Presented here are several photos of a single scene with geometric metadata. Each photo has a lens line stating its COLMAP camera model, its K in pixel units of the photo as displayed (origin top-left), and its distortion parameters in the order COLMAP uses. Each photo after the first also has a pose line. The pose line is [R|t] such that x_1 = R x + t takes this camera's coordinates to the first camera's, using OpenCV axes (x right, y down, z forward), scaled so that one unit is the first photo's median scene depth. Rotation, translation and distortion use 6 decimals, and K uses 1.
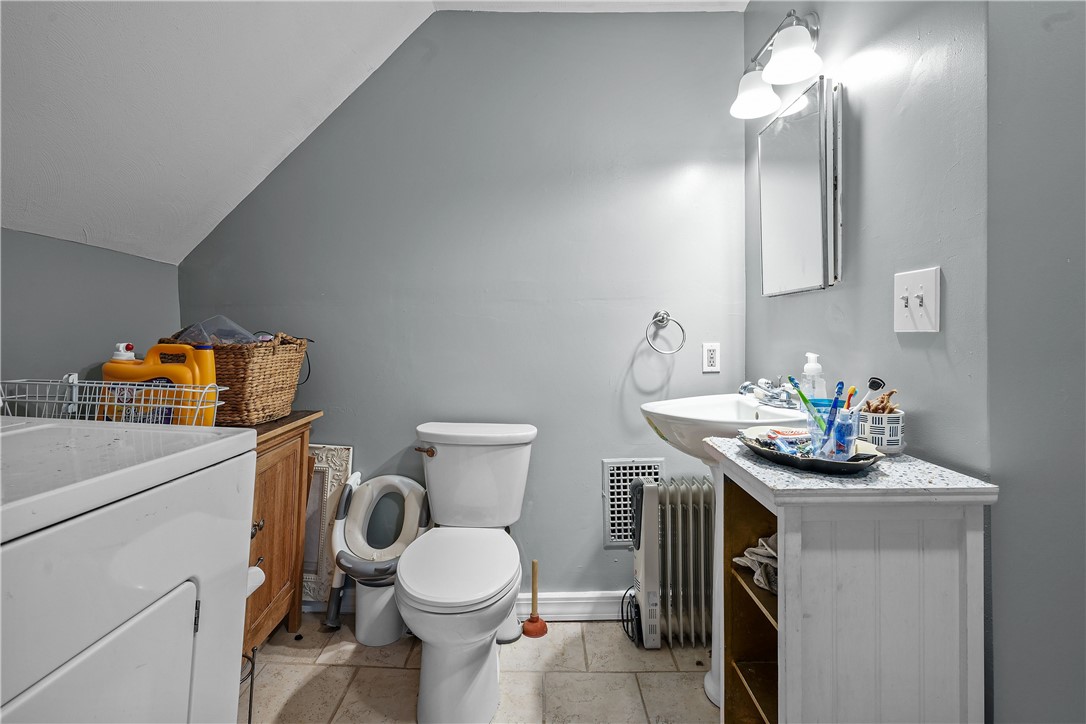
lens RADIAL K [[527.9, 0, 549.1], [0, 527.9, 337.5], [0, 0, 1]] dist [-0.007751, 0.006057]
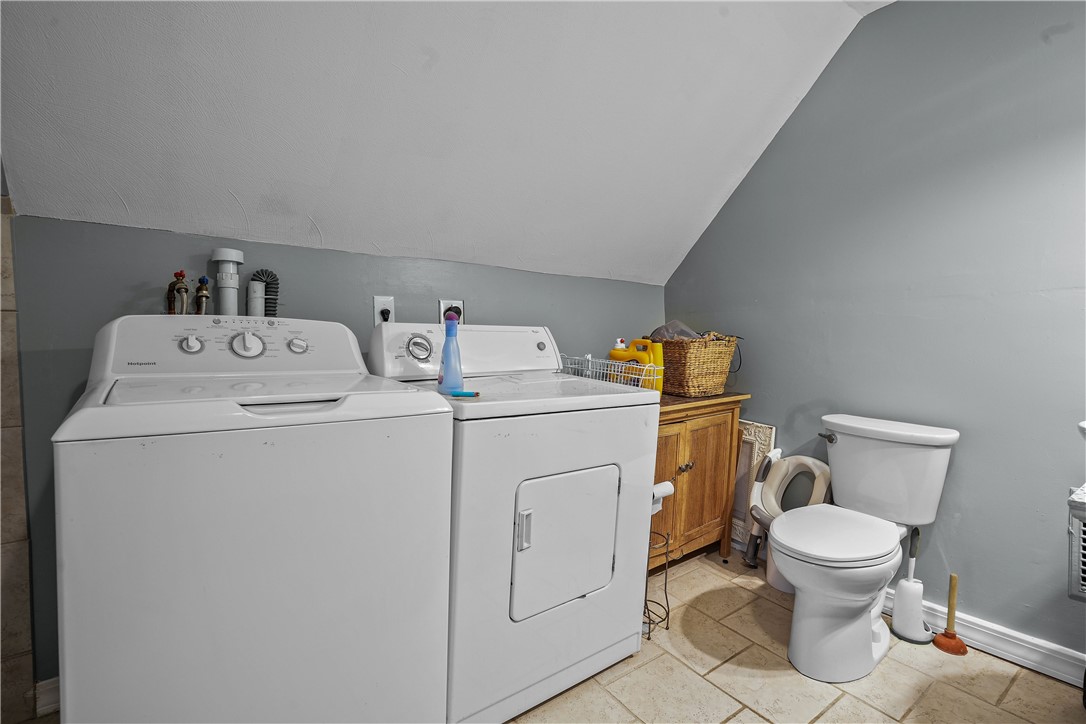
lens RADIAL K [[527.9, 0, 543.1], [0, 527.9, 360.5], [0, 0, 1]] dist [-0.007751, 0.006057]
pose [[0.584161, 0.038987, -0.810701, 0.311752], [-0.003453, 0.998956, 0.045553, 0.003998], [0.811630, -0.023811, 0.583686, -0.135859]]
